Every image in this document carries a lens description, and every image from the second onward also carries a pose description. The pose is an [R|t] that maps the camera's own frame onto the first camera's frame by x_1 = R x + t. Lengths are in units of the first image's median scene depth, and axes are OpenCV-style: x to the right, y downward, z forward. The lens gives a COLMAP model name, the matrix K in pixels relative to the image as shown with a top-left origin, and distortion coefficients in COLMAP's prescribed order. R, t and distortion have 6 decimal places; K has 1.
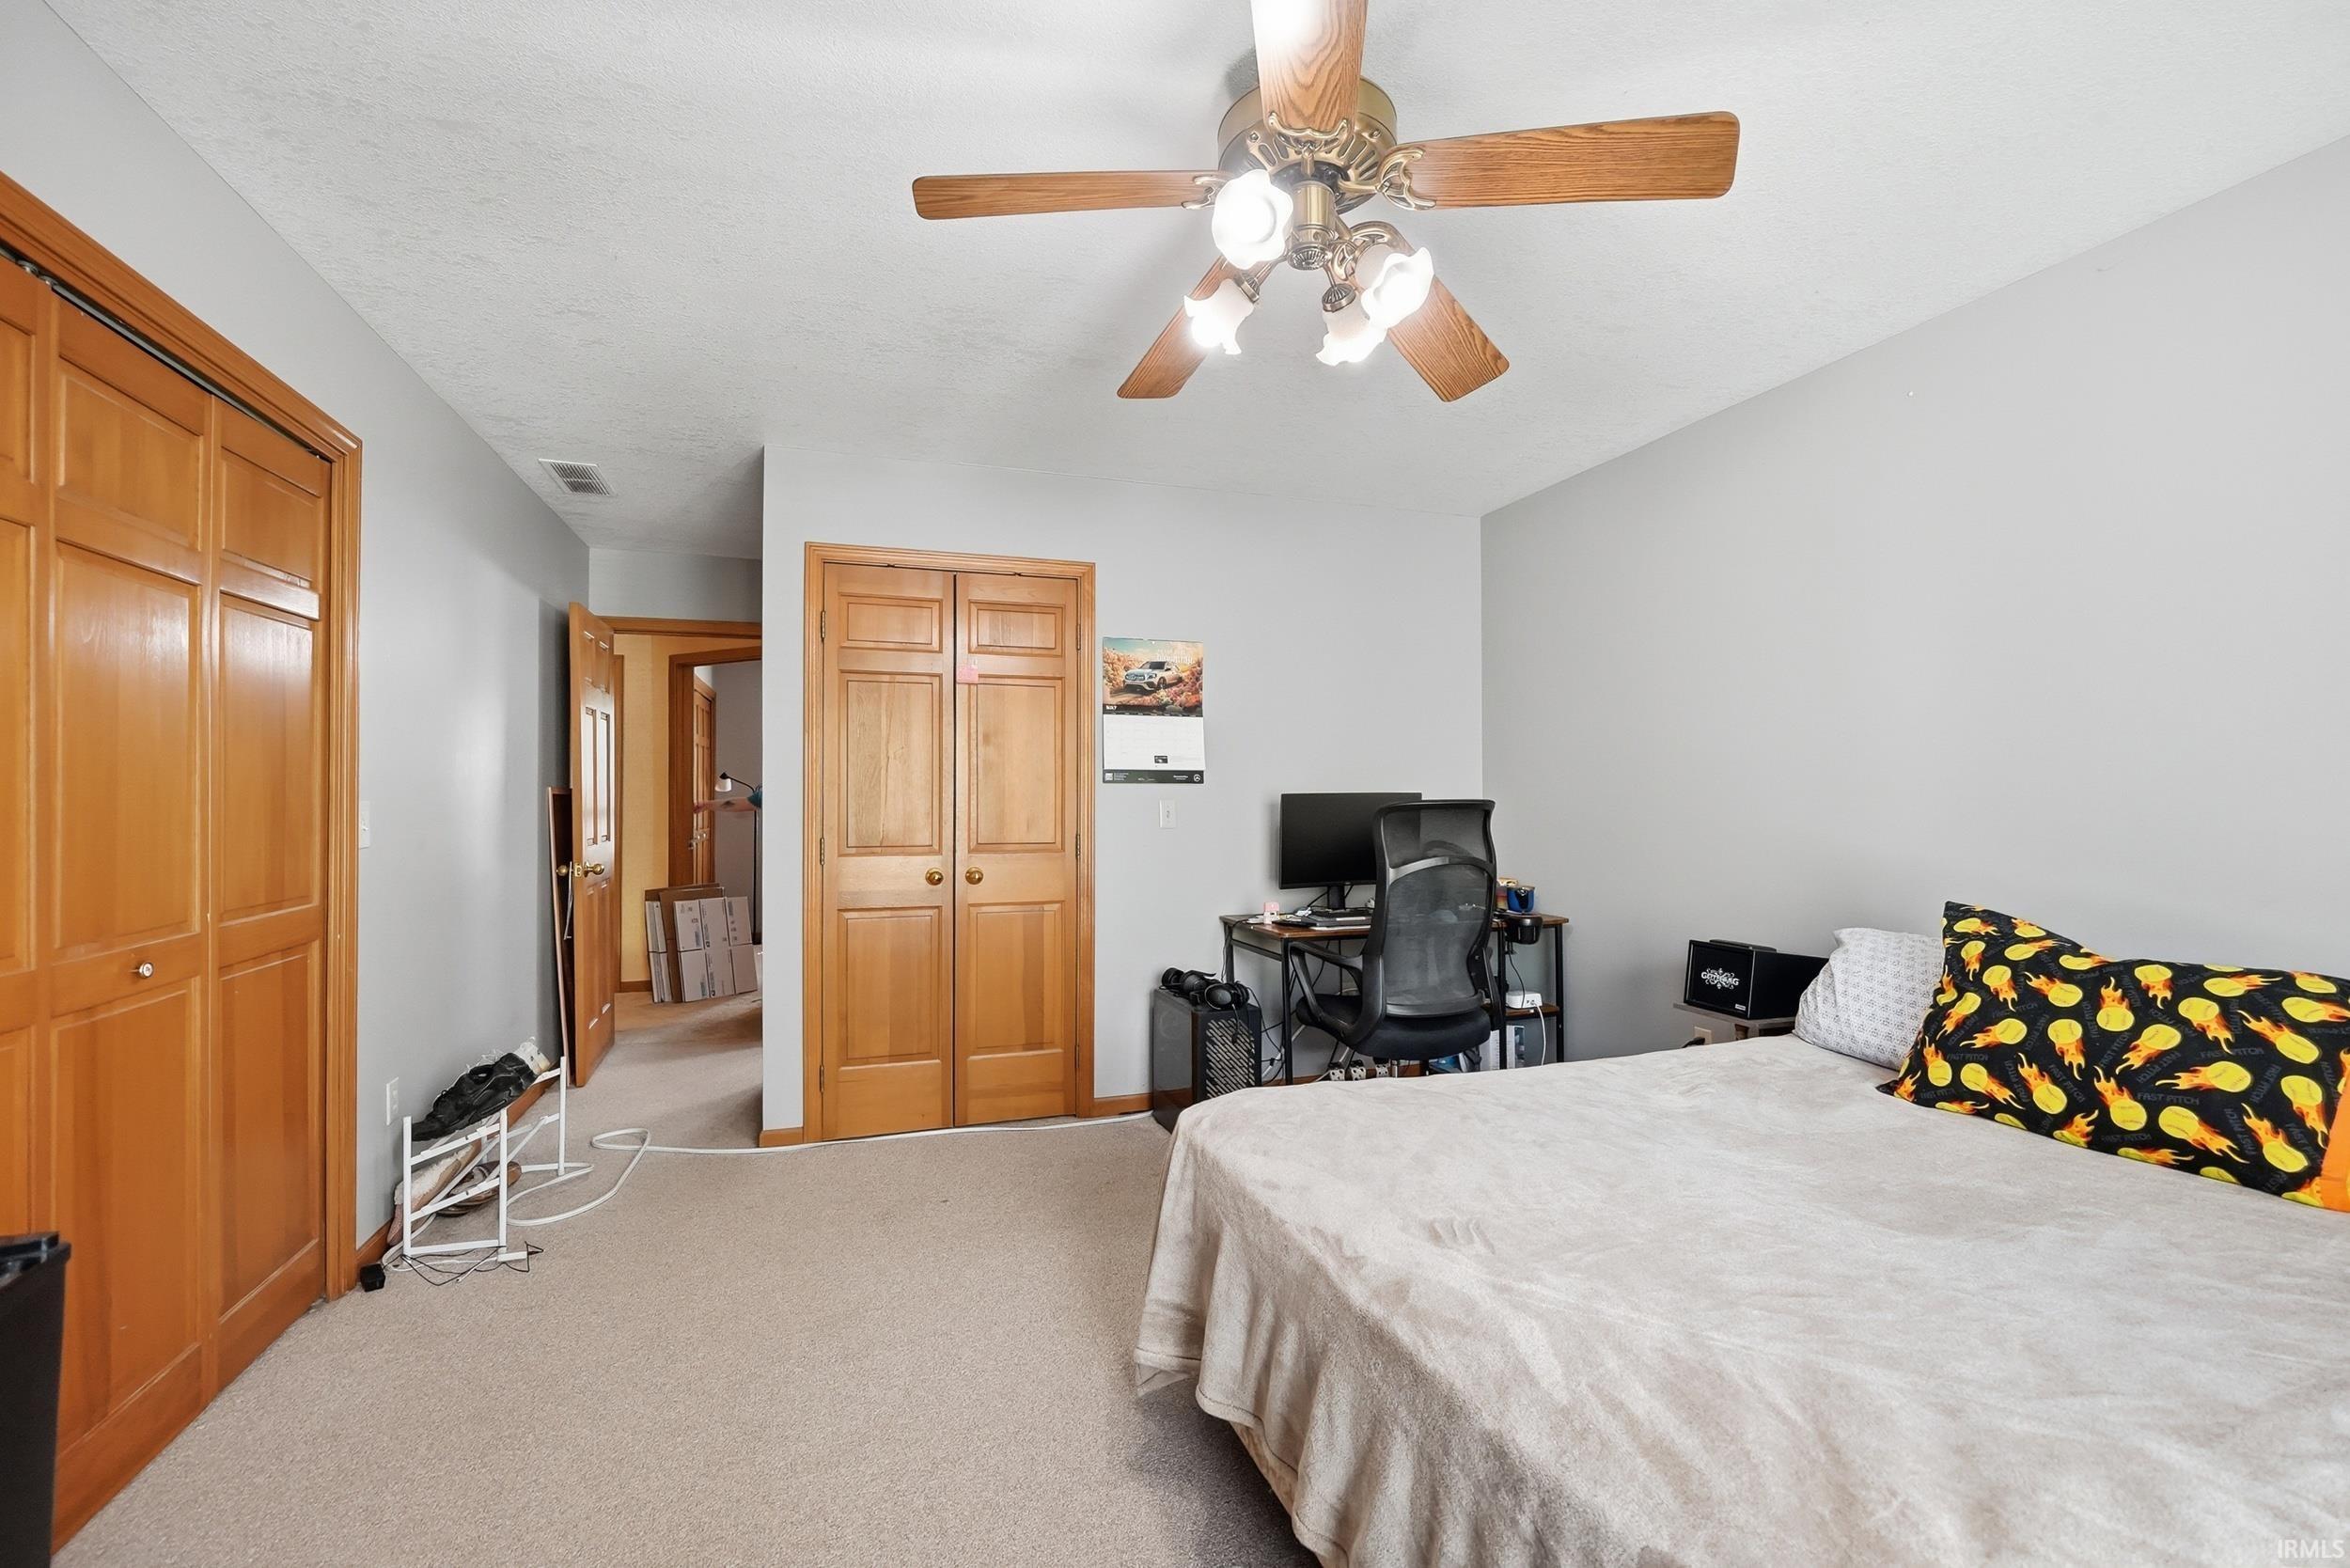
lens RADIAL K [[999.6, 0, 1183.7], [0, 999.6, 786.3], [0, 0, 1]] dist [-0.012276, 0.001315]
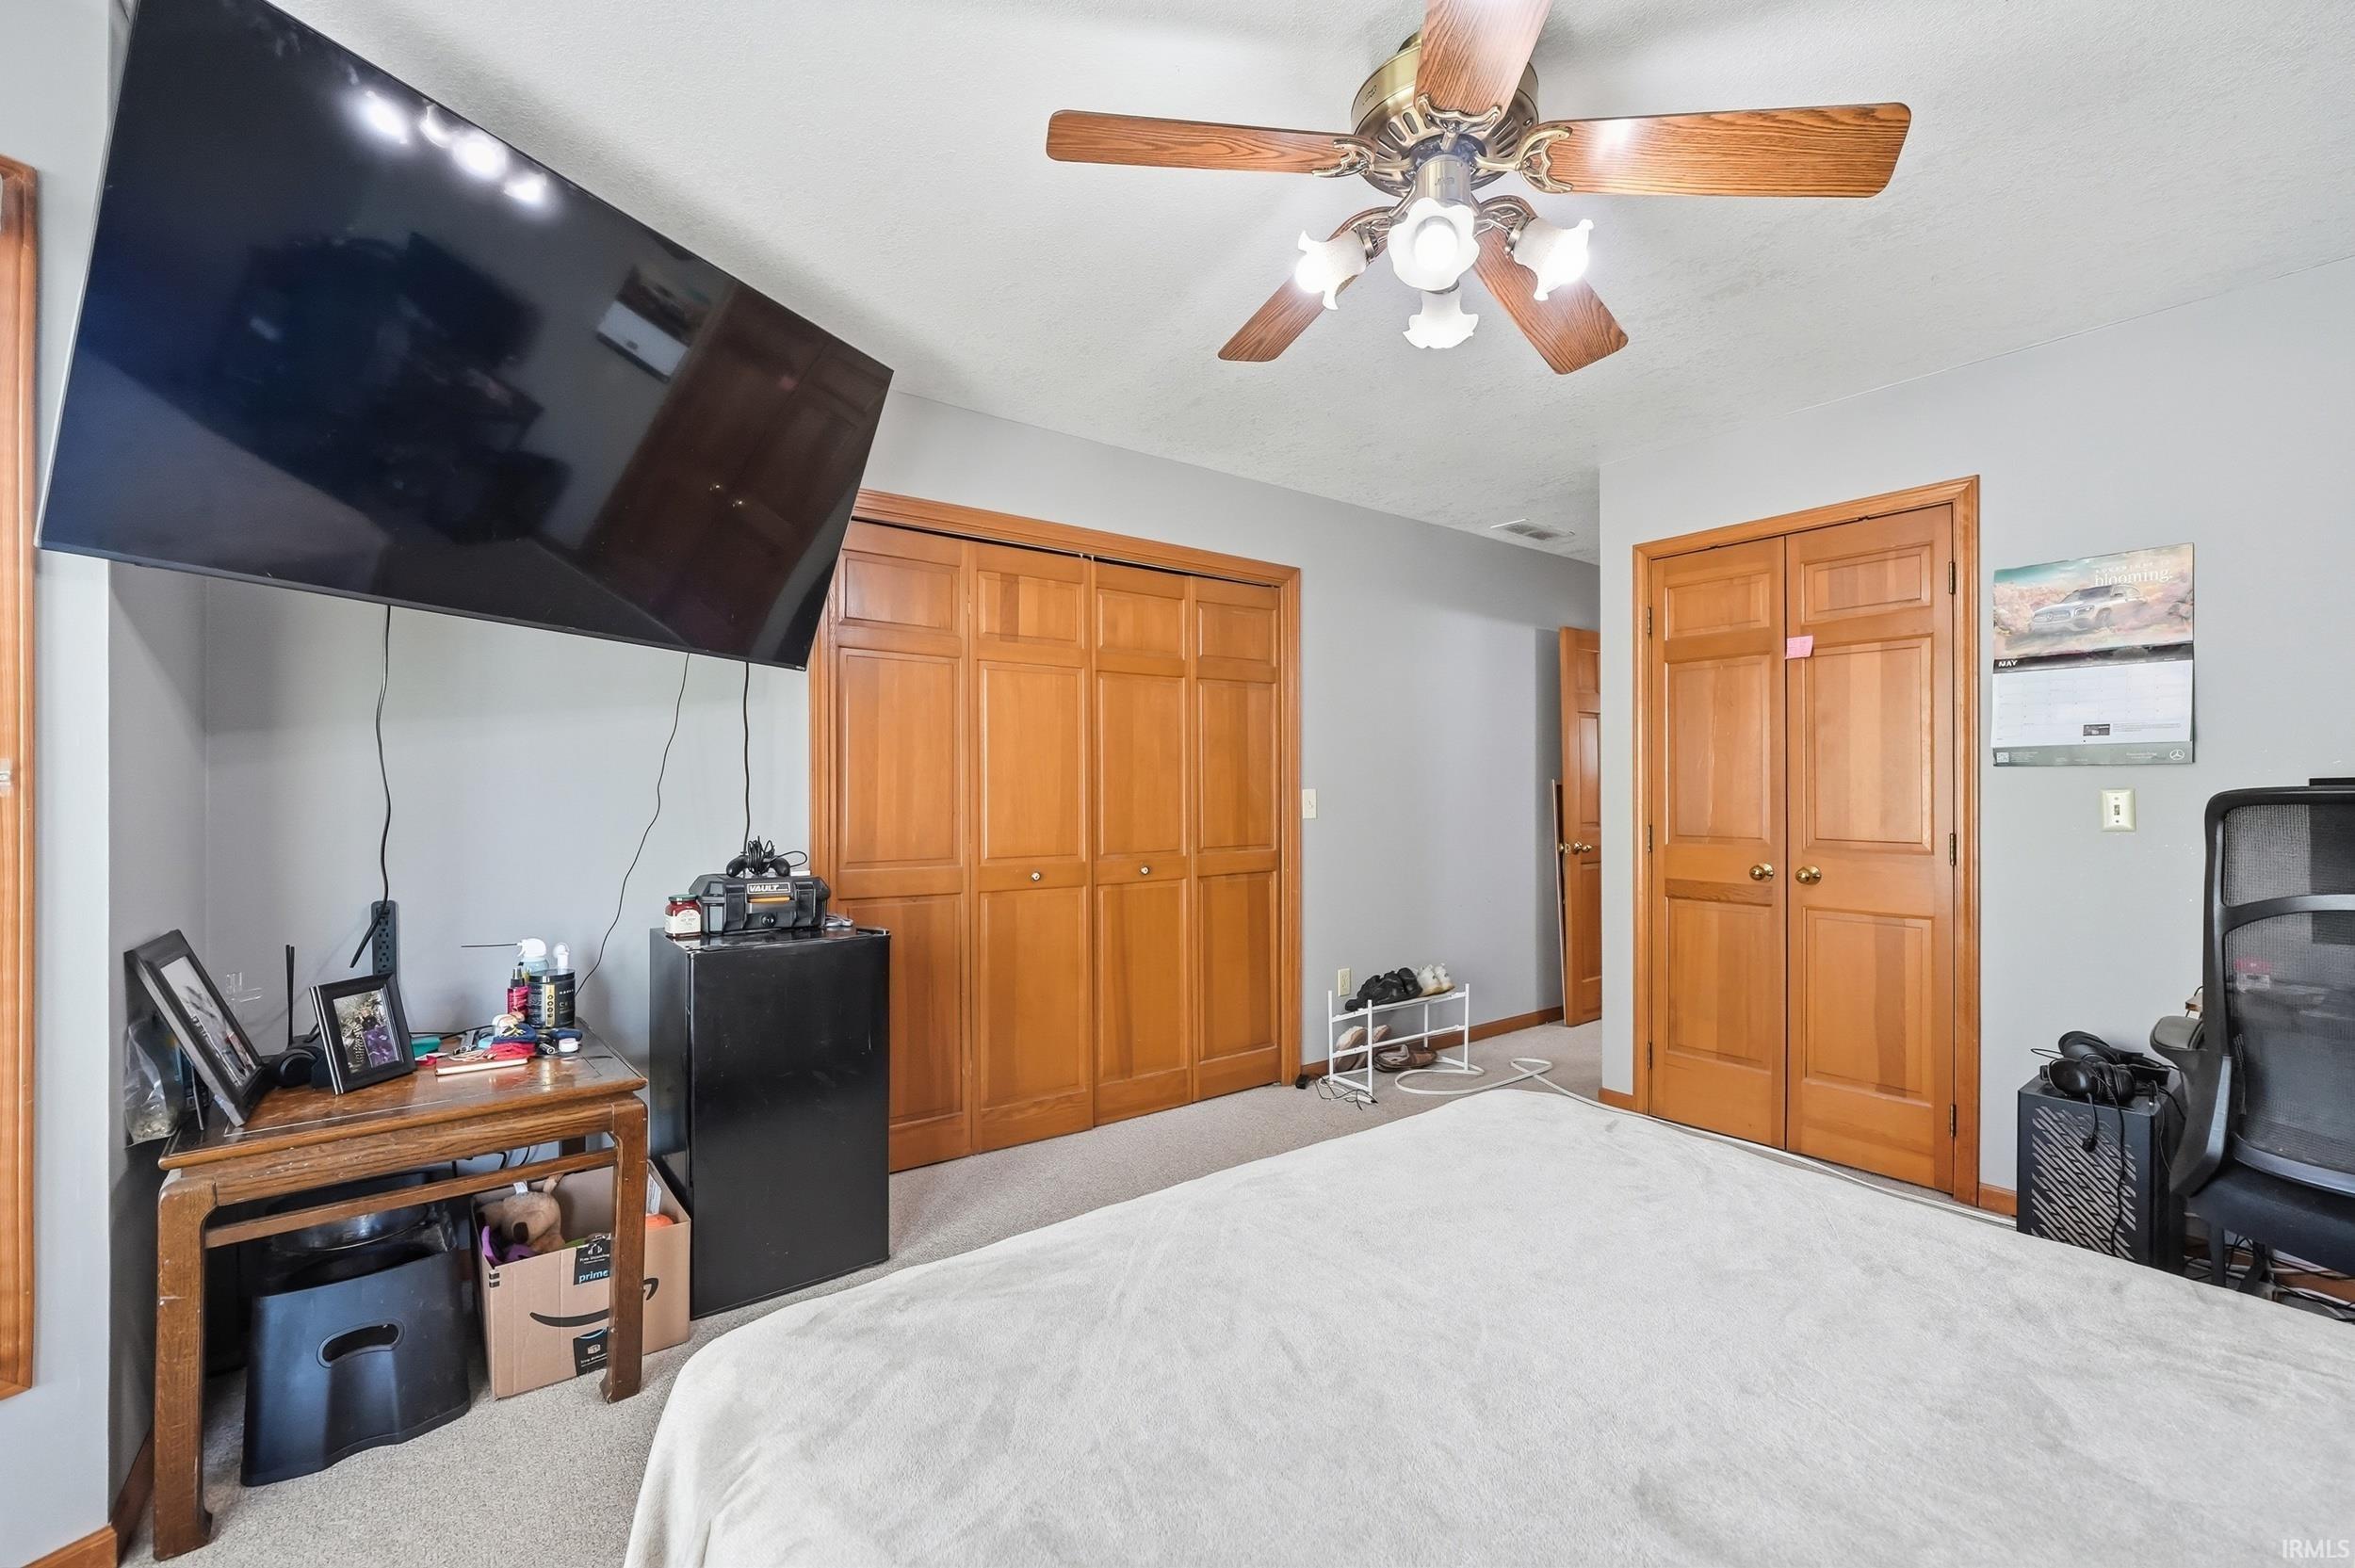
lens RADIAL K [[1001.6, 0, 1197.7], [0, 1001.6, 786.0], [0, 0, 1]] dist [-0.012276, 0.001315]
pose [[0.320025, -0.003217, -0.947404, 0.450433], [0.010342, 0.999947, 0.000098, 0.005661], [0.947353, -0.009829, 0.320041, 0.208097]]
